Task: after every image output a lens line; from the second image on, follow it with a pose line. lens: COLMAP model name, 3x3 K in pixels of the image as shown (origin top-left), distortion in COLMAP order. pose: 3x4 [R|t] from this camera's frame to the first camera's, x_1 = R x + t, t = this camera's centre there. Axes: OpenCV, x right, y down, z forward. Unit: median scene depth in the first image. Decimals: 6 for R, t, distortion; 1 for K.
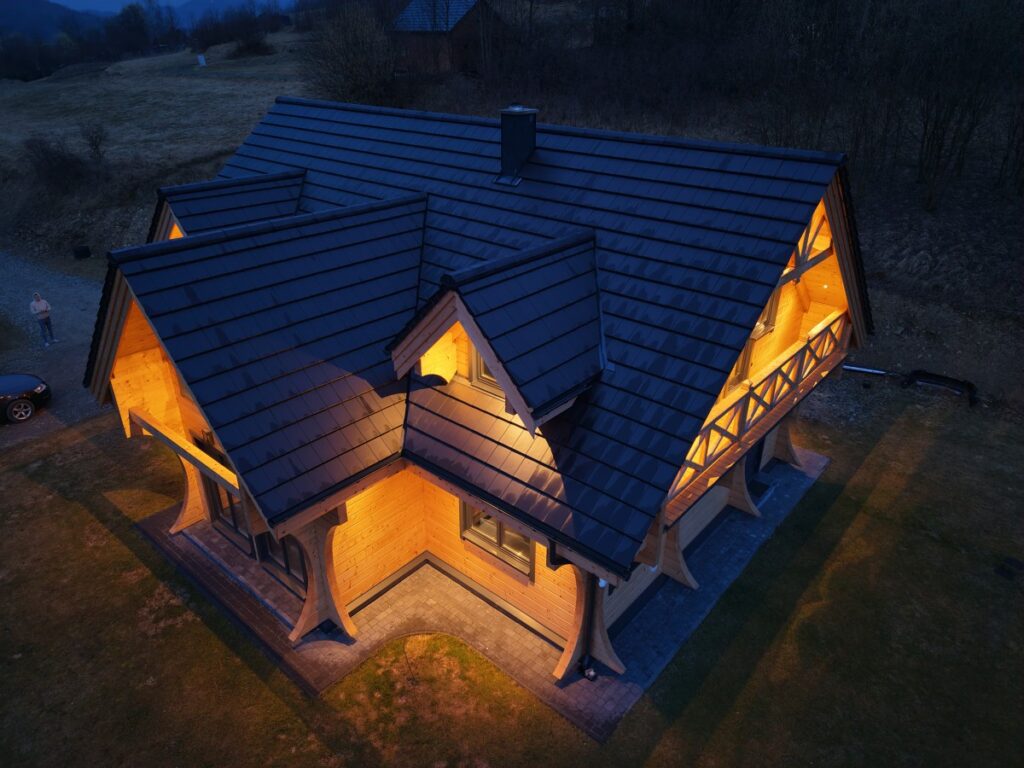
lens RADIAL K [[689.8, 0, 511.5], [0, 689.8, 387.1], [0, 0, 1]] dist [0.007751, -0.000323]
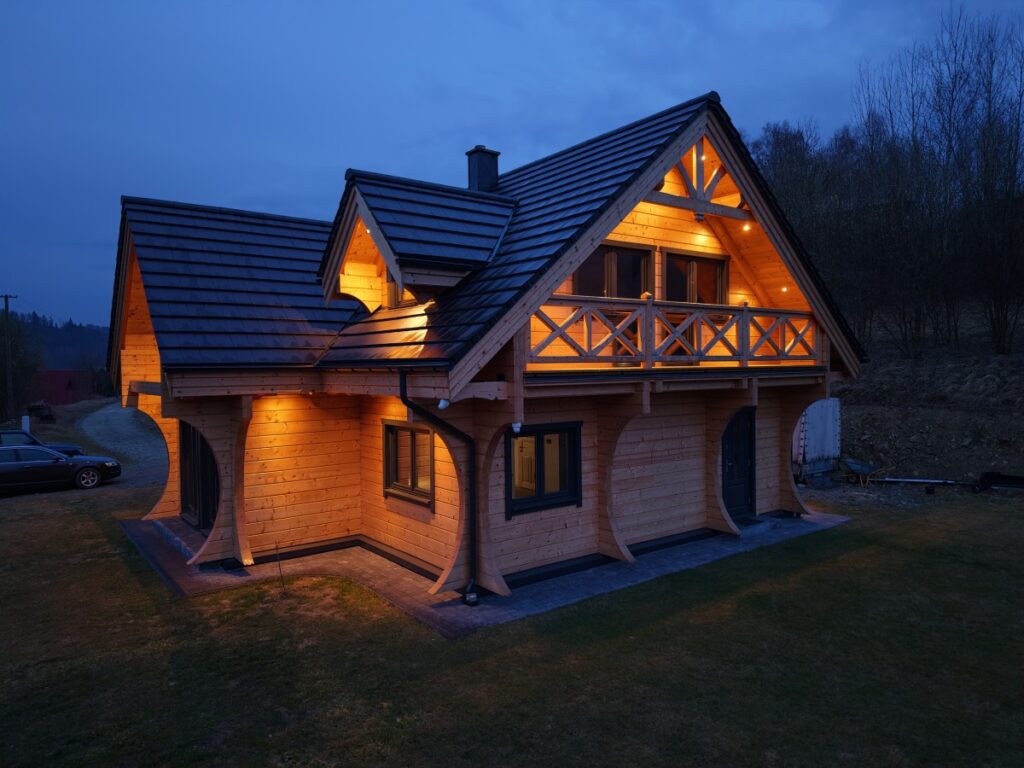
lens RADIAL K [[689.8, 0, 511.5], [0, 689.8, 387.1], [0, 0, 1]] dist [0.007751, -0.000323]
pose [[0.976437, -0.015486, -0.215247, 0.333431], [-0.078380, 0.903859, -0.420590, 0.503887], [0.201066, 0.427550, 0.881347, 0.123221]]
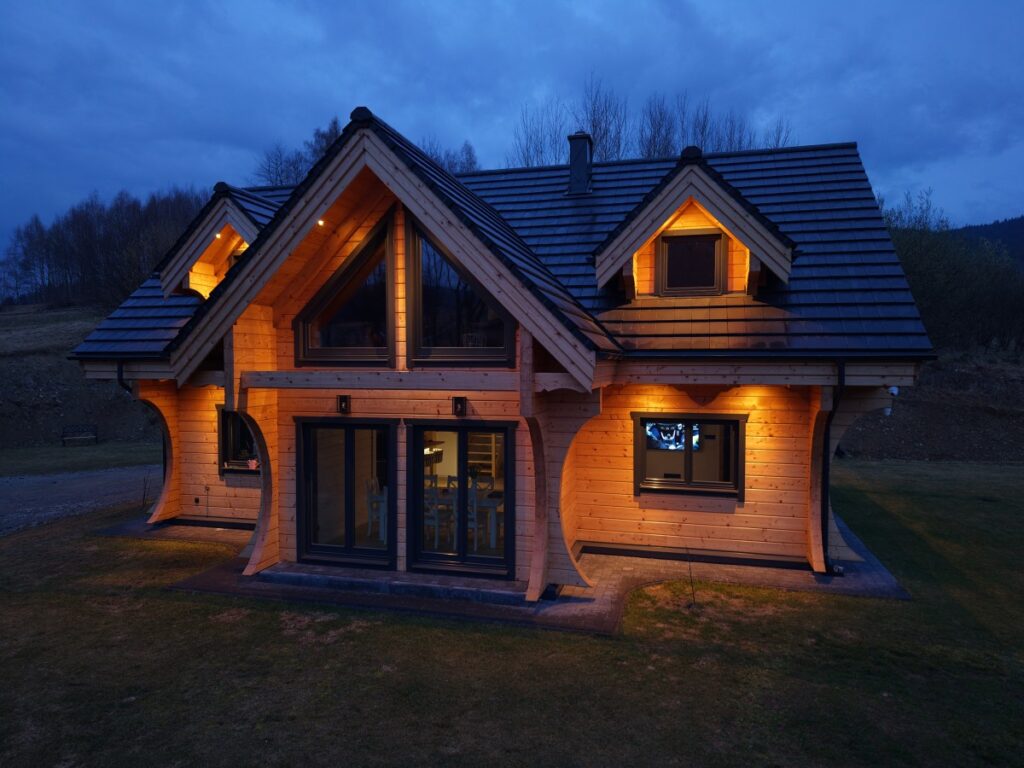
lens RADIAL K [[697.1, 0, 512.0], [0, 697.1, 384.0], [0, 0, 1]] dist [-0.020697, 0.000614]
pose [[0.915850, -0.022301, 0.400900, -0.629663], [0.190350, 0.903241, -0.384607, 0.437429], [-0.353532, 0.428554, 0.831478, 0.241484]]
